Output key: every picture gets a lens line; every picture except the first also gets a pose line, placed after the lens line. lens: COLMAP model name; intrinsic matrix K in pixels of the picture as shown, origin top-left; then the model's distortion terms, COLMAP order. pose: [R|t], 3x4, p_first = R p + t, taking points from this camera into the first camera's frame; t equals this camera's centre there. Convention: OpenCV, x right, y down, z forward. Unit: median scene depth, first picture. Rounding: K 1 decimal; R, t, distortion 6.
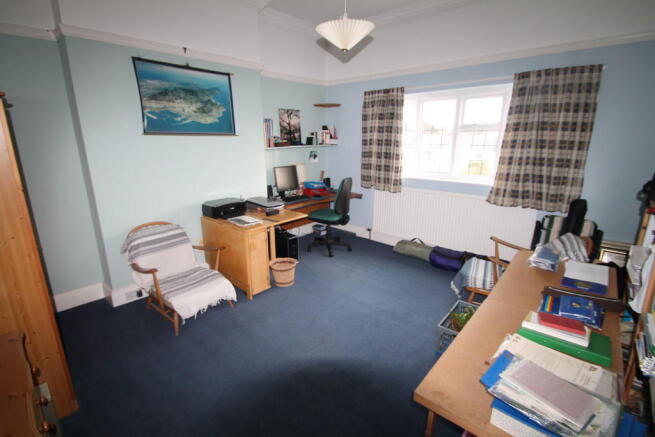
lens RADIAL K [[308.1, 0, 328.4], [0, 308.1, 220.8], [0, 0, 1]] dist [0.014790, -0.018915]
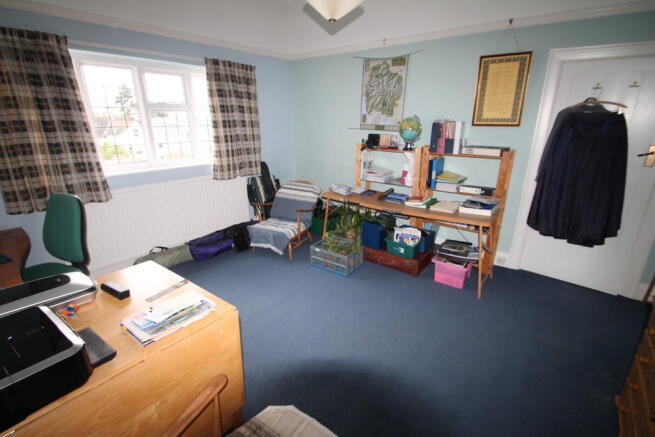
lens RADIAL K [[308.1, 0, 328.4], [0, 308.1, 220.8], [0, 0, 1]] dist [0.014790, -0.018915]
pose [[-0.086616, -0.314783, 0.945203, -0.567264], [0.251494, 0.911131, 0.326482, -0.179592], [-0.963975, 0.265992, 0.000247, 0.655428]]
